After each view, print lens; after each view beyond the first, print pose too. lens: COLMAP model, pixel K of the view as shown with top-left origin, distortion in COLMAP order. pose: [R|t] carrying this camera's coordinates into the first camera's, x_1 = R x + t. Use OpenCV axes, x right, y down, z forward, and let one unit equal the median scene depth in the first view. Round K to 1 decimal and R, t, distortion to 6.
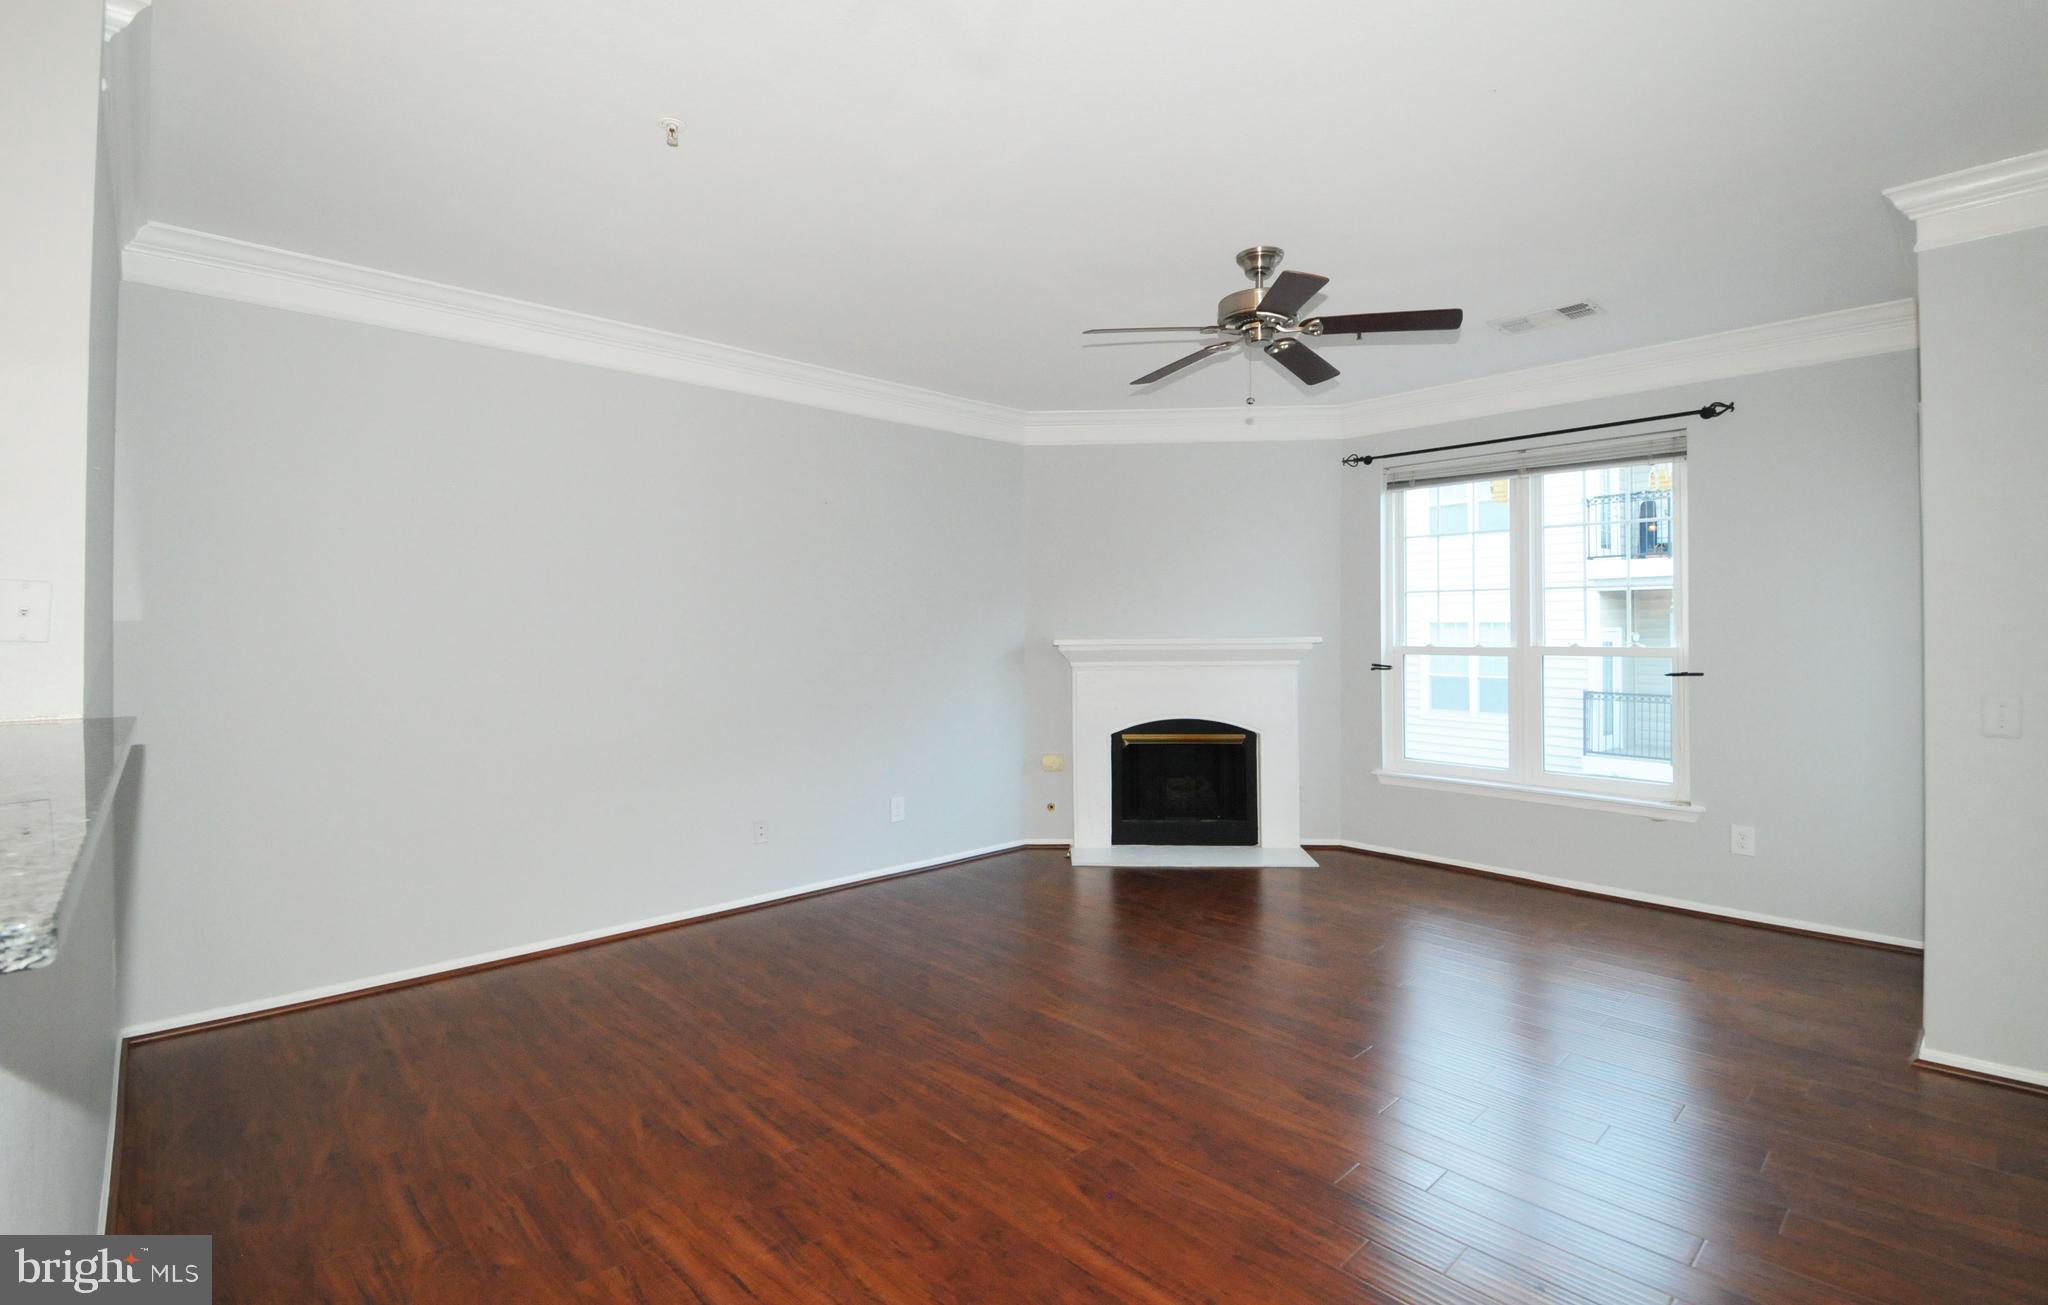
lens RADIAL K [[897.9, 0, 1024.3], [0, 897.9, 630.3], [0, 0, 1]] dist [0.015031, -0.017282]
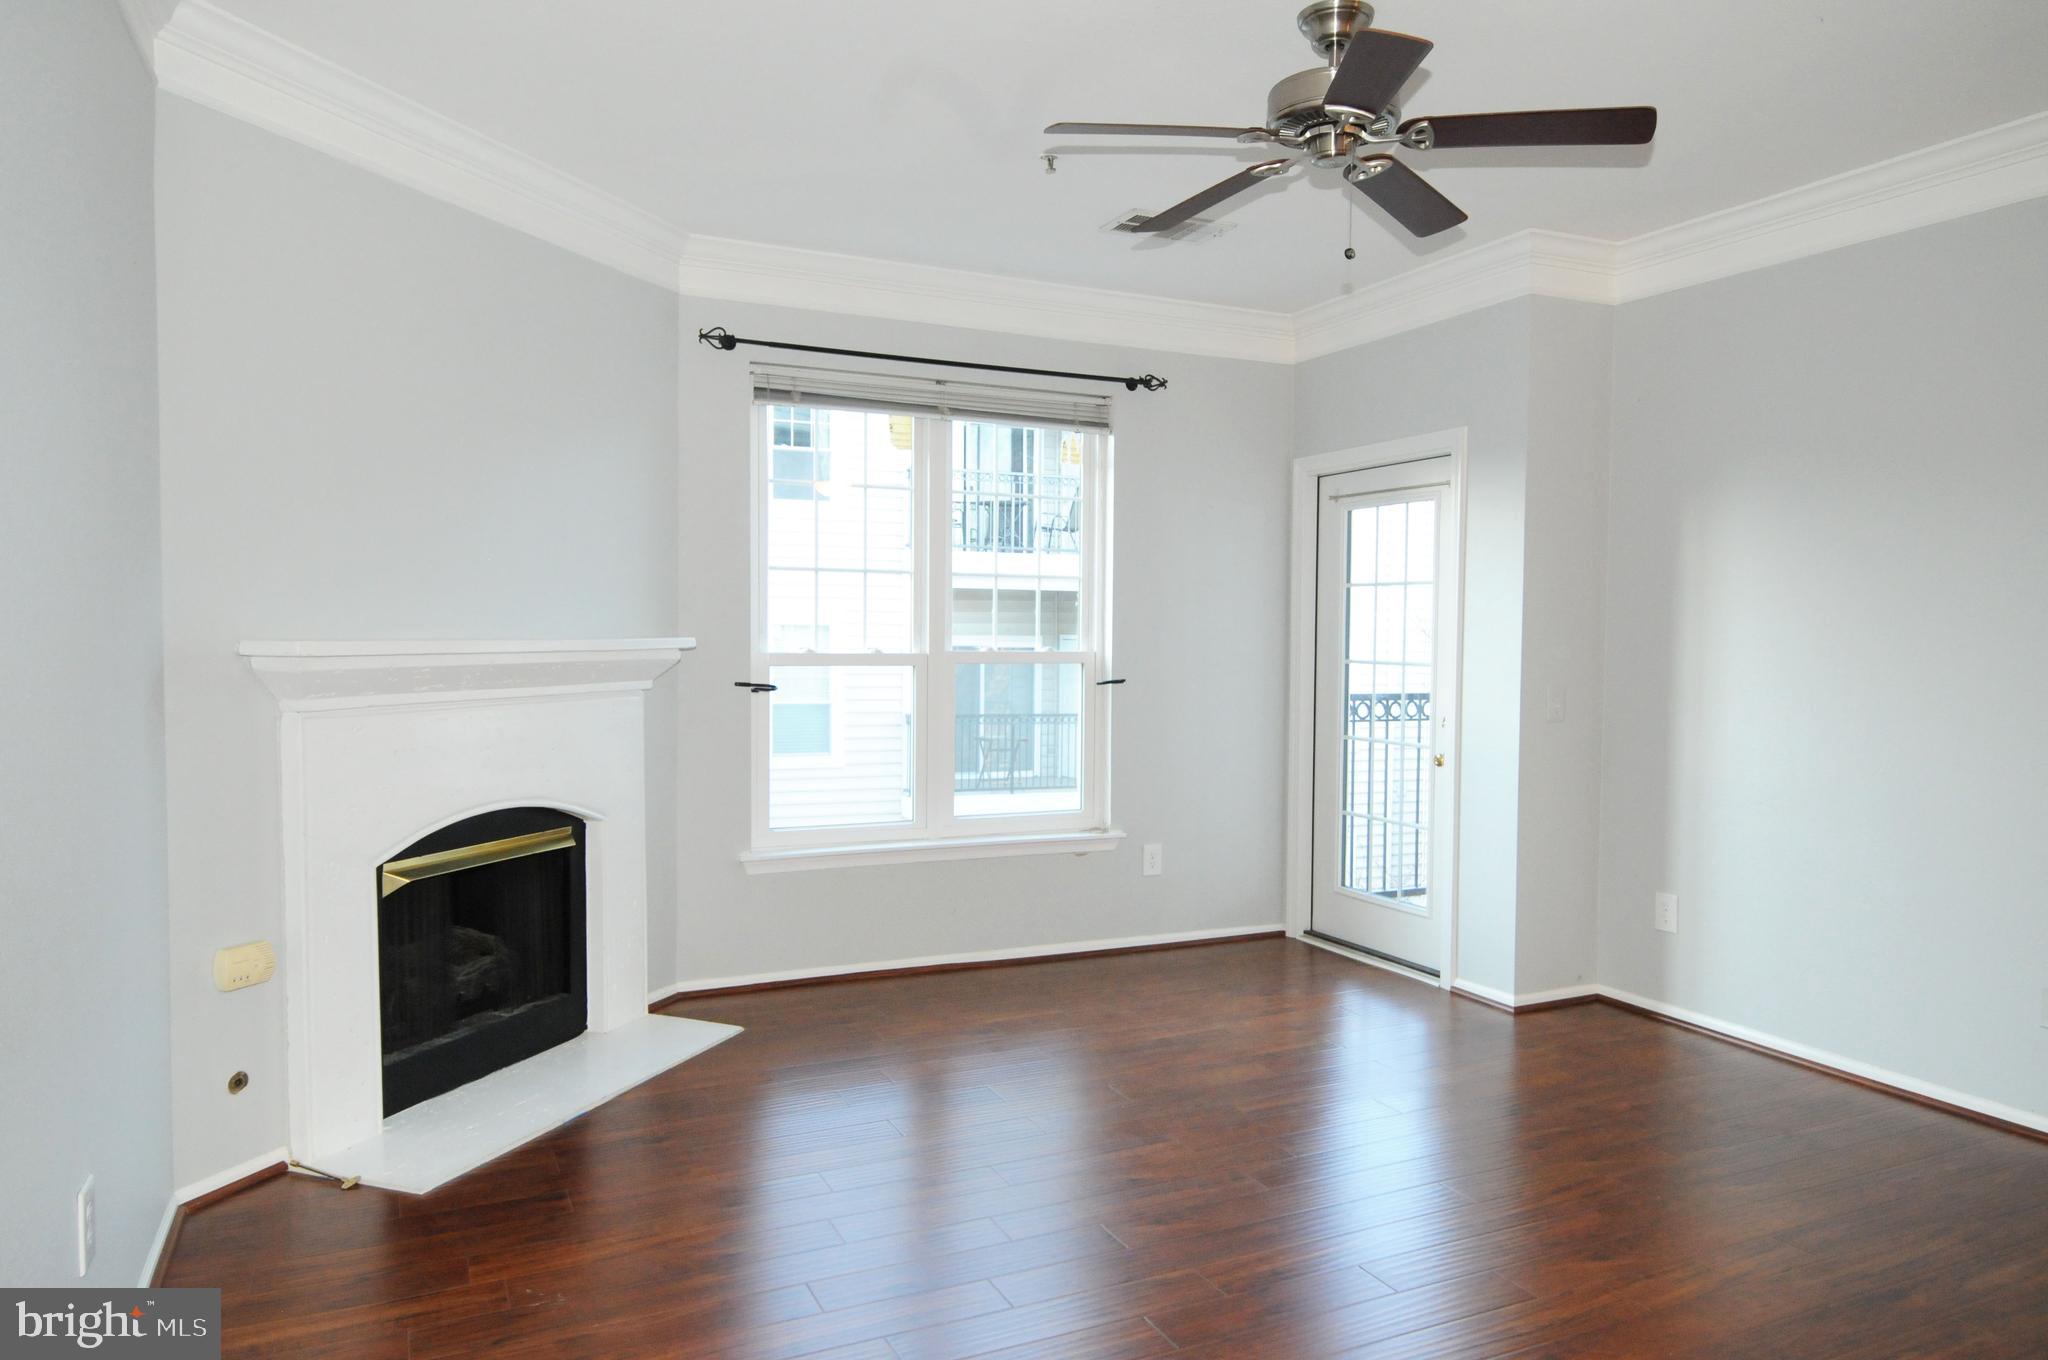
lens RADIAL K [[1340.6, 0, 1024.0], [0, 1340.6, 680.0], [0, 0, 1]] dist [0.032440, -0.004383]
pose [[0.315426, -0.024744, 0.948627, -0.448842], [-0.006558, 0.999579, 0.028253, 0.009848], [-0.948927, -0.015133, 0.315131, 0.580251]]
